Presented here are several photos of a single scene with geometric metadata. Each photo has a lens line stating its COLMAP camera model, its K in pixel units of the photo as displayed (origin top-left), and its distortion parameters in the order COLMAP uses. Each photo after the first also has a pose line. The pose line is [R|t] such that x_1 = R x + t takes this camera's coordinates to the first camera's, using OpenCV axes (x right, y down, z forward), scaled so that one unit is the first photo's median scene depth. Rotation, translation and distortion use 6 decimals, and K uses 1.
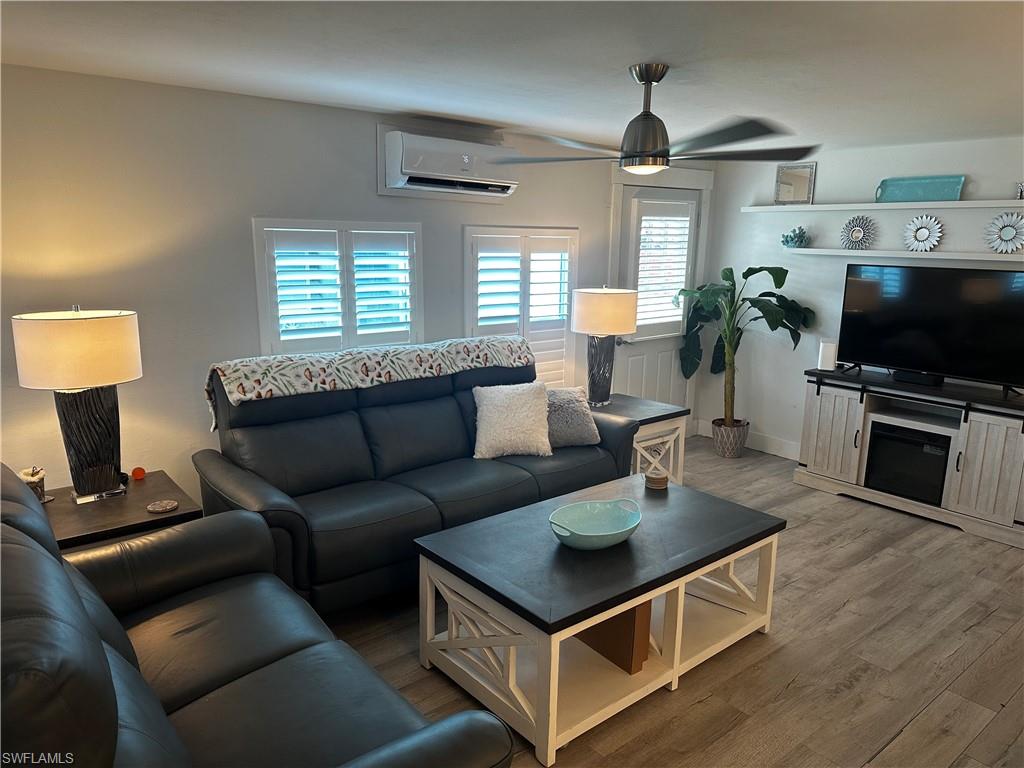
lens RADIAL K [[714.7, 0, 510.8], [0, 714.7, 386.1], [0, 0, 1]] dist [0.070561, -0.091771]
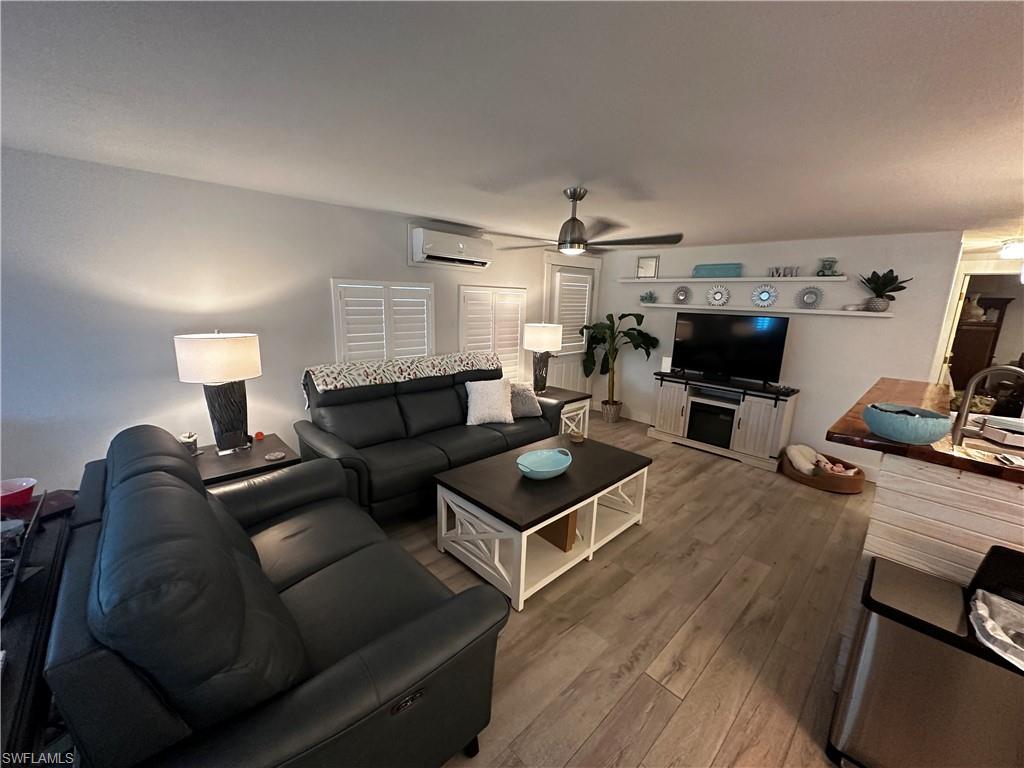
lens RADIAL K [[409.3, 0, 512.0], [0, 409.3, 384.0], [0, 0, 1]] dist [-0.003481, 0.000162]
pose [[0.996871, -0.000787, 0.079035, -0.022633], [0.000412, 0.999989, 0.004759, 0.001910], [-0.079038, -0.004711, 0.996860, 0.043547]]
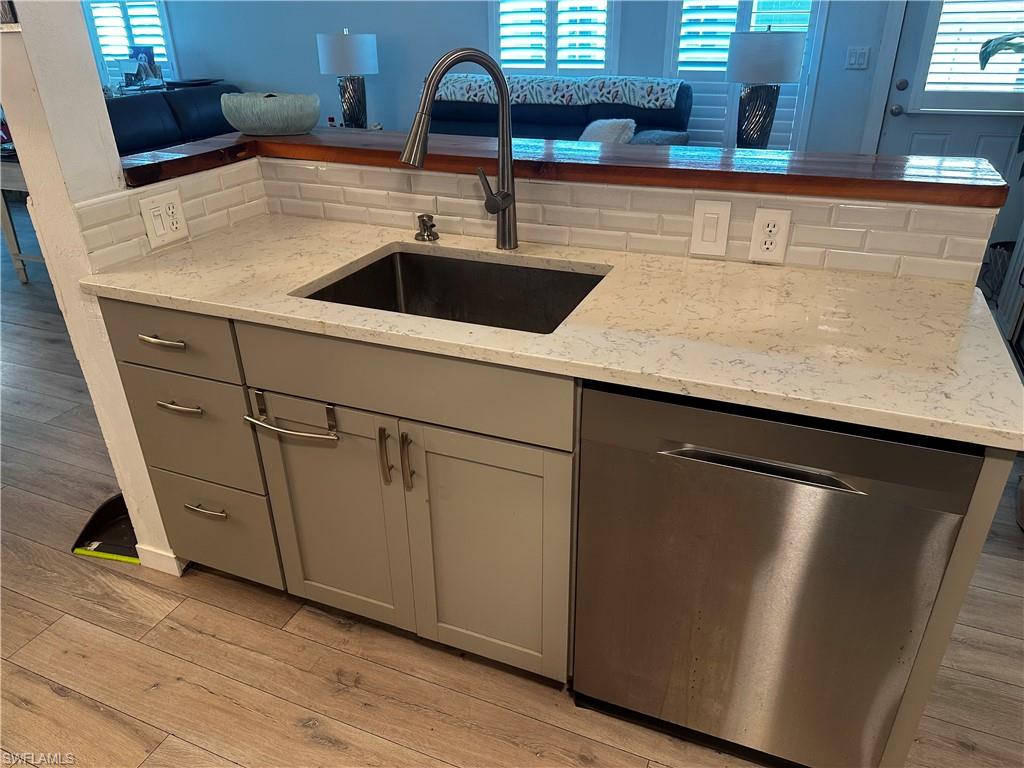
lens RADIAL K [[714.0, 0, 513.9], [0, 714.0, 381.6], [0, 0, 1]] dist [0.083719, -0.122677]
pose [[0.465869, 0.380527, -0.798853, 1.072460], [-0.157463, 0.924050, 0.348336, 0.008615], [0.870731, -0.036489, 0.490405, 0.311569]]
